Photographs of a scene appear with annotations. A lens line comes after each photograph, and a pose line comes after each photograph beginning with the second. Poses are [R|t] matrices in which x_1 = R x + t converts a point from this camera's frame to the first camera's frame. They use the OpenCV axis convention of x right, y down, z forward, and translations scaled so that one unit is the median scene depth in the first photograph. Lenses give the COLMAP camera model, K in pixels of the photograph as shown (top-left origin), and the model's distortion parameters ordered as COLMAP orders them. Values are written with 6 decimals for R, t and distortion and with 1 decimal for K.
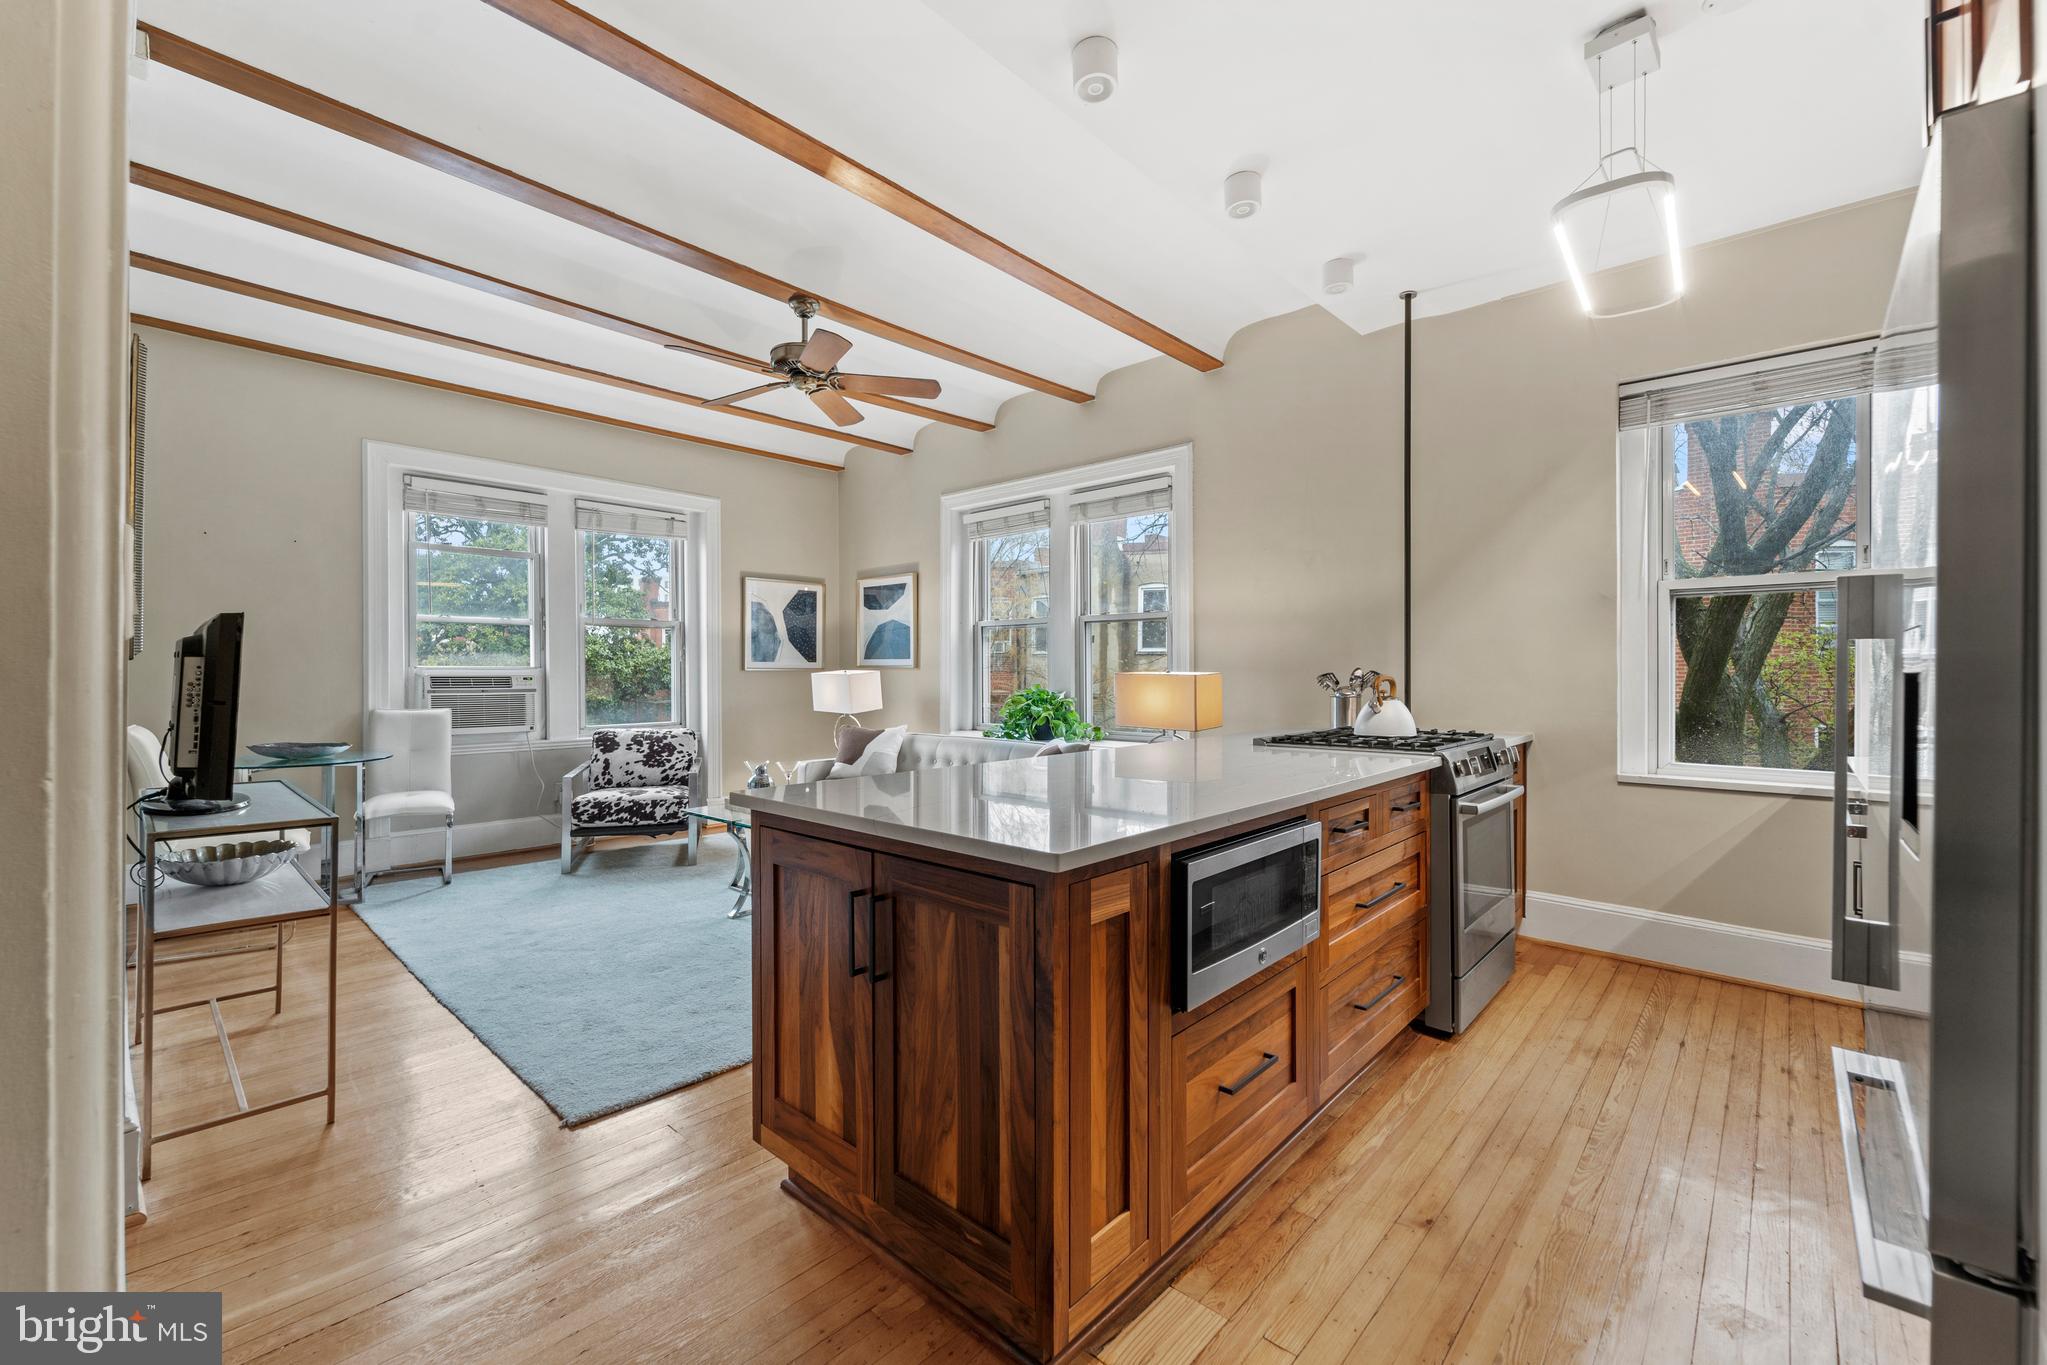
lens RADIAL K [[829.5, 0, 1023.7], [0, 829.5, 677.0], [0, 0, 1]] dist [0.001338, -0.000194]
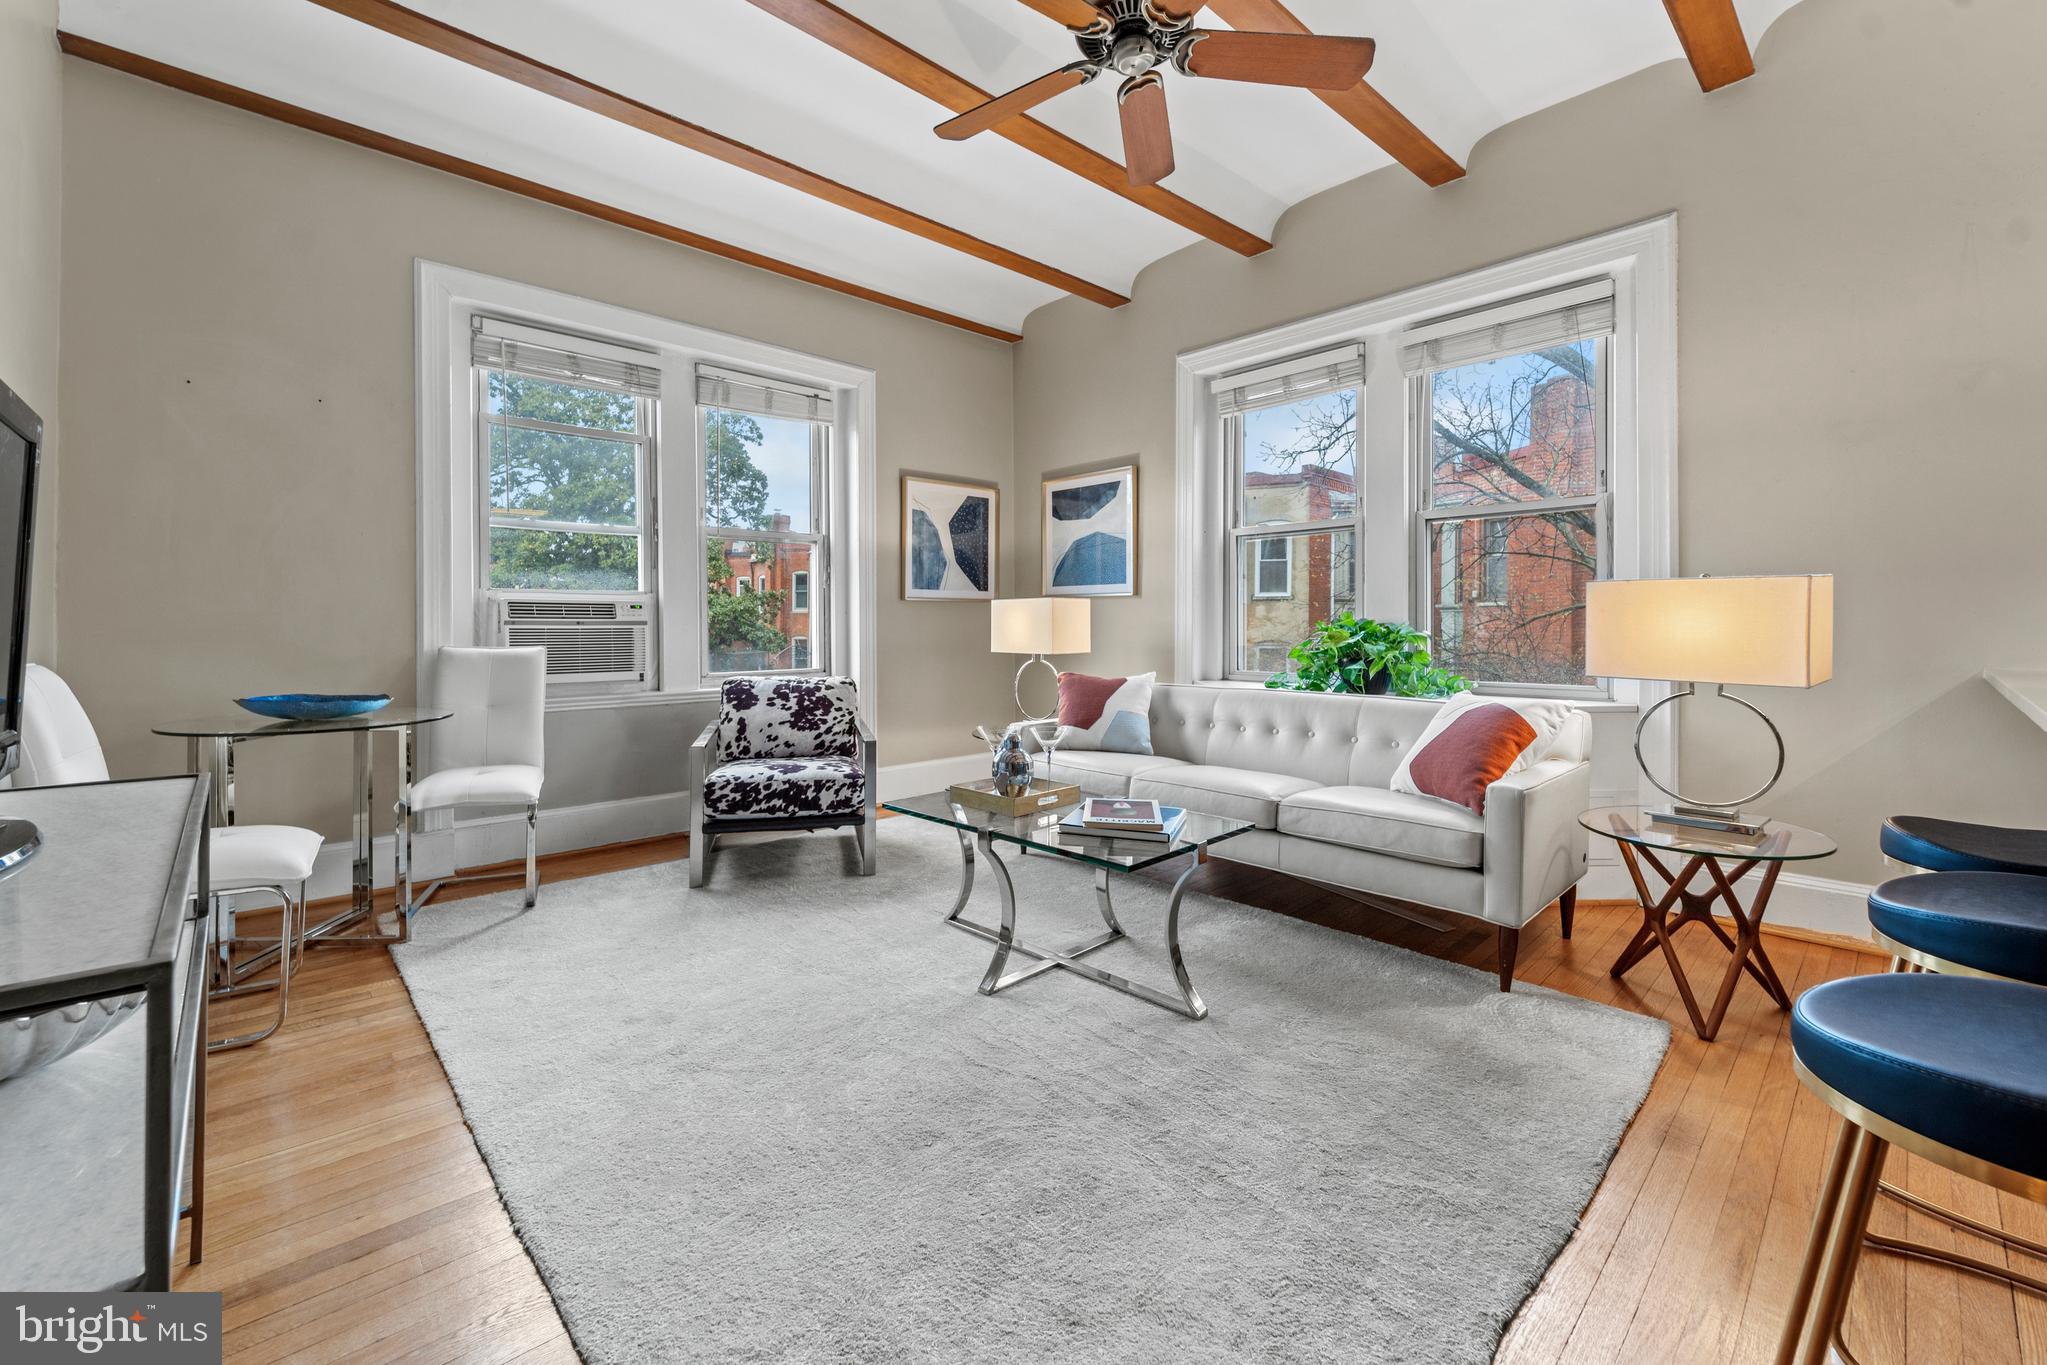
lens RADIAL K [[835.6, 0, 1014.0], [0, 835.6, 628.7], [0, 0, 1]] dist [0.001239, -0.000323]
pose [[0.996647, -0.002560, -0.081780, -0.228297], [0.002439, 0.999996, -0.001580, 0.025081], [0.081783, 0.001375, 0.996649, 0.327572]]
